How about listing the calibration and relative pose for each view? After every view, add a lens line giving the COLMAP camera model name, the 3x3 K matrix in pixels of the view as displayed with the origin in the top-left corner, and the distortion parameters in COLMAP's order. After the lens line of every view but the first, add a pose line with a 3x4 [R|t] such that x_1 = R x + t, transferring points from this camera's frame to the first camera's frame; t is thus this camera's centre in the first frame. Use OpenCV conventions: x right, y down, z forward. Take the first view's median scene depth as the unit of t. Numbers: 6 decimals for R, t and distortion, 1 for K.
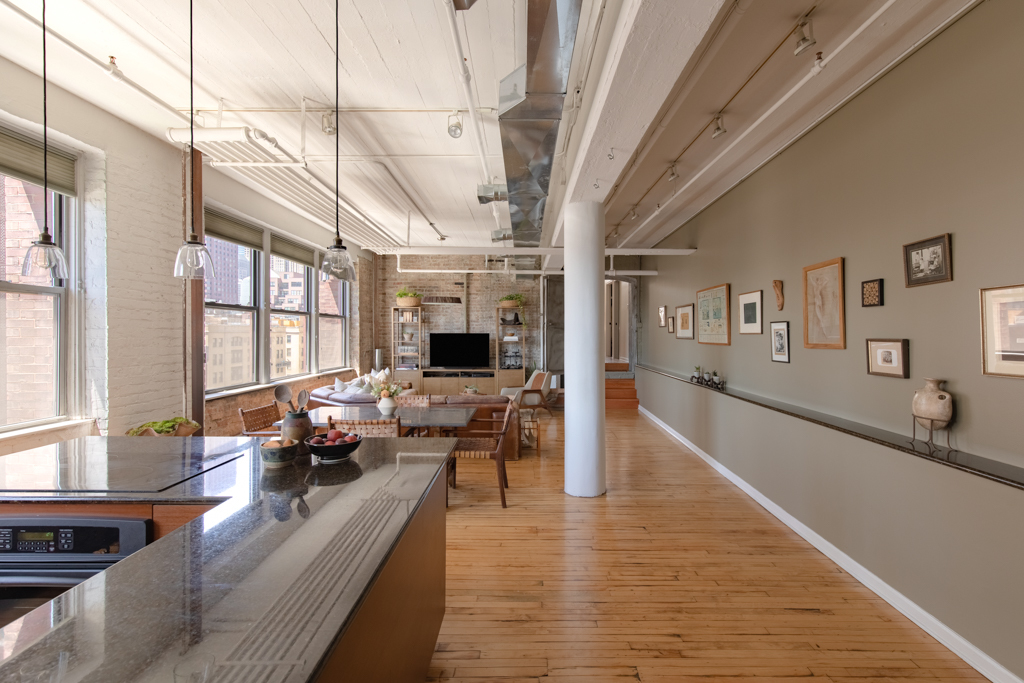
lens RADIAL K [[471.9, 0, 512.0], [0, 471.9, 341.5], [0, 0, 1]] dist [0.013260, 0.000076]
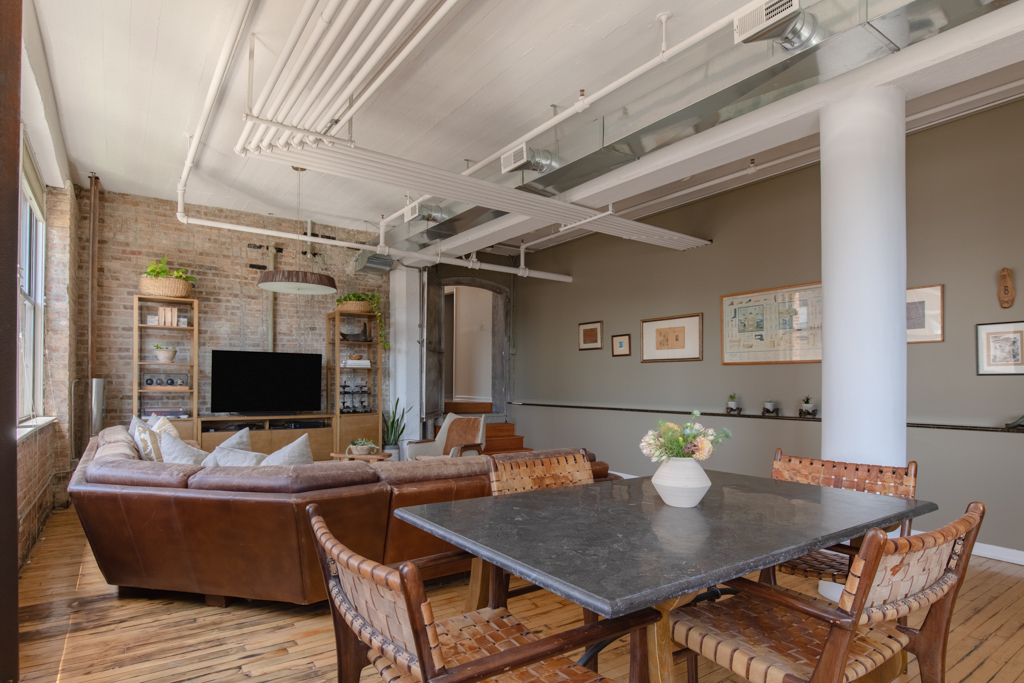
lens RADIAL K [[542.8, 0, 458.7], [0, 542.8, 384.1], [0, 0, 1]] dist [-0.021598, -0.000169]
pose [[0.834875, 0.006134, 0.550406, -0.278272], [0.000473, 0.999930, -0.011861, 0.028797], [-0.550440, 0.010163, 0.834813, 0.329901]]
